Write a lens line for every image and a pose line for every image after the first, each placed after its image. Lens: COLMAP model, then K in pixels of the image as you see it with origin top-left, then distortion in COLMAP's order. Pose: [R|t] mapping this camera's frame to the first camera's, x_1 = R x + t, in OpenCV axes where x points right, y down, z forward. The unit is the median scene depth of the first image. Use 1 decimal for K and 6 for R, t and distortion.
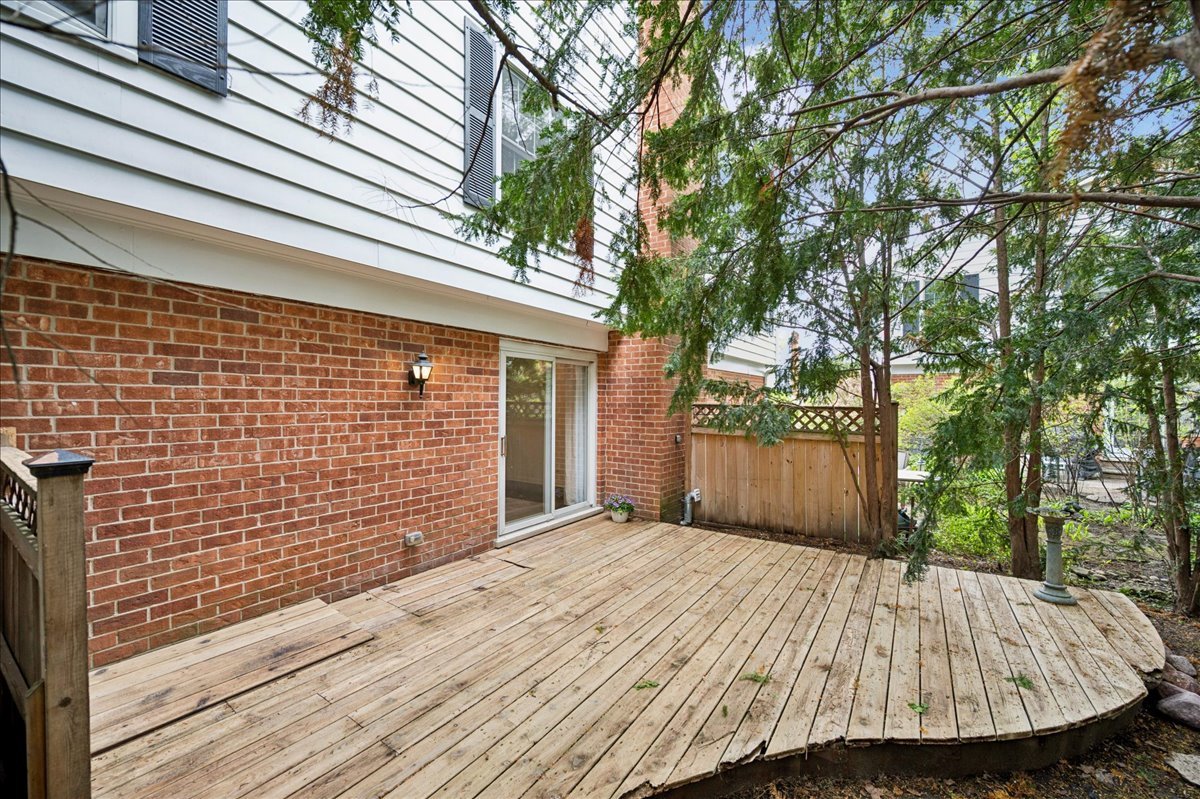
lens RADIAL K [[478.6, 0, 606.4], [0, 478.6, 401.1], [0, 0, 1]] dist [0.002309, -0.000093]
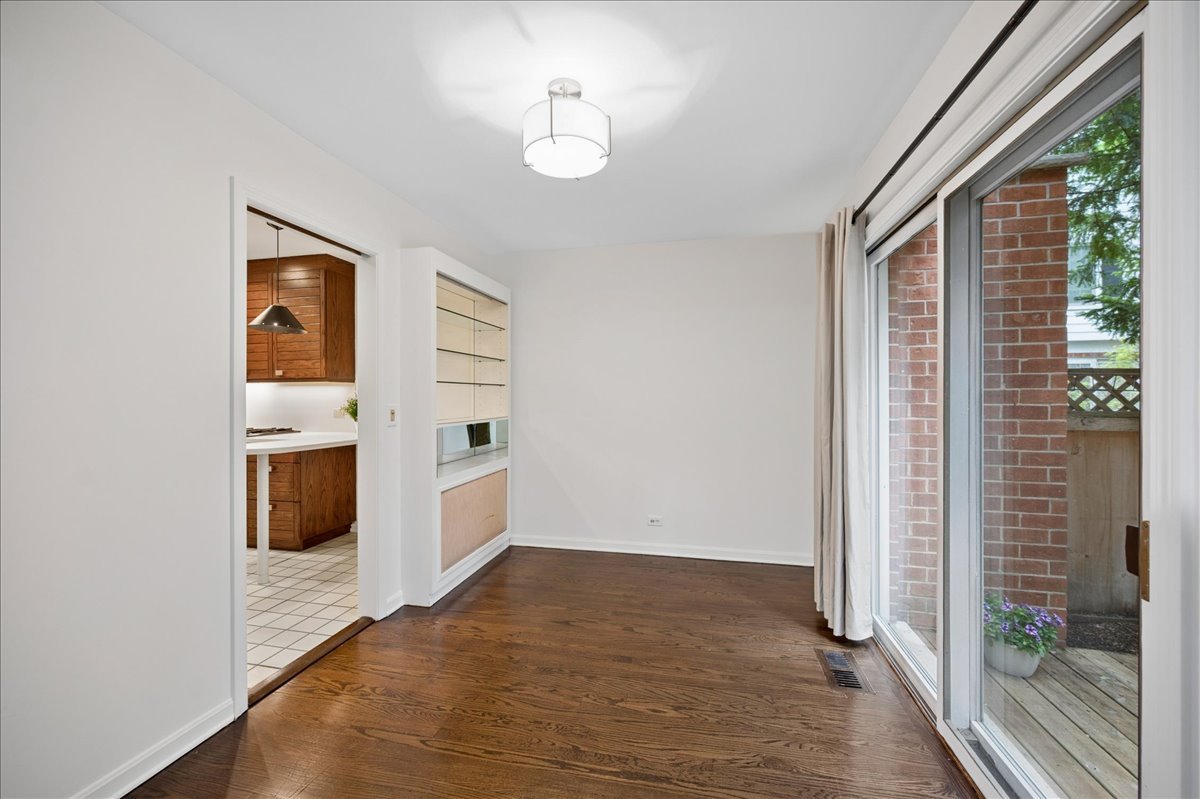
lens RADIAL K [[478.6, 0, 600.2], [0, 478.6, 394.8], [0, 0, 1]] dist [0.002309, -0.000093]
pose [[0.935866, -0.013721, 0.352088, -0.596360], [0.011420, 0.999898, 0.008609, 0.038910], [-0.352170, -0.004036, 0.935927, 1.105379]]
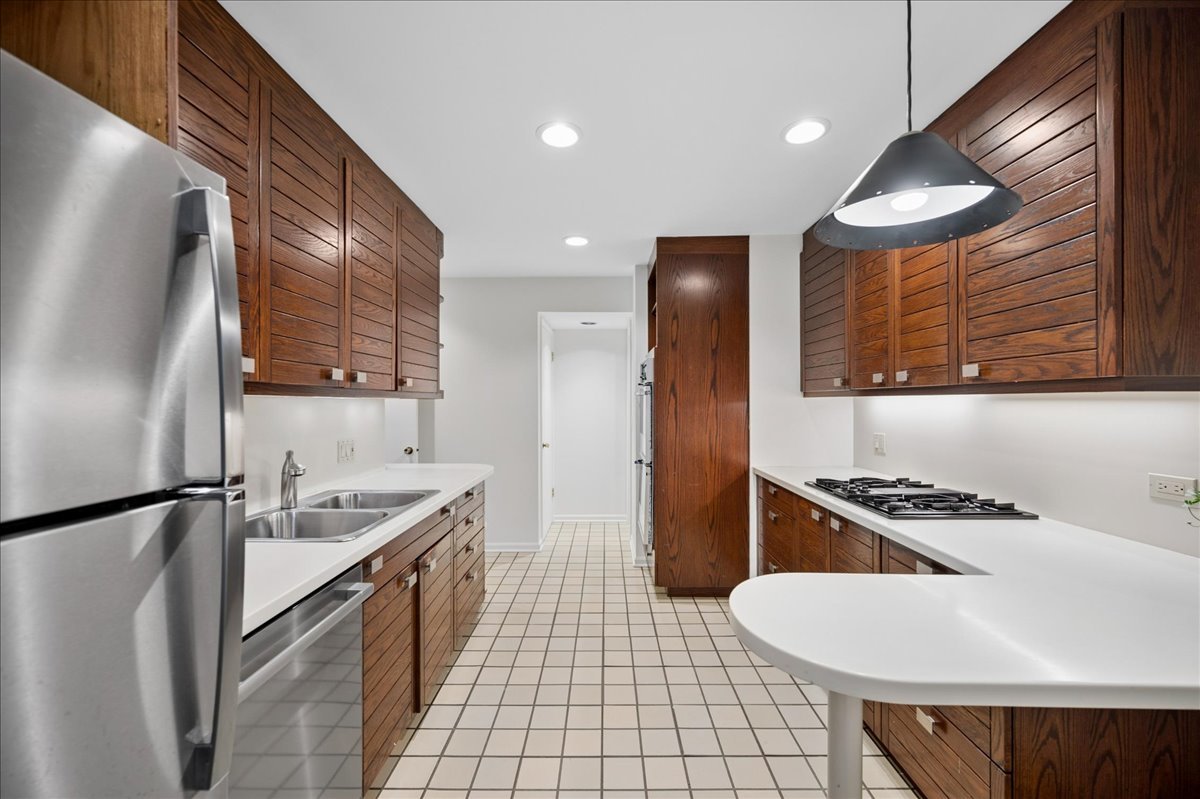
lens RADIAL K [[478.6, 0, 602.7], [0, 478.6, 401.2], [0, 0, 1]] dist [0.002309, -0.000093]
pose [[0.545361, -0.007758, -0.838166, -0.652897], [0.008617, 0.999956, -0.003648, 0.027998], [0.838157, -0.005233, 0.545404, 1.472712]]
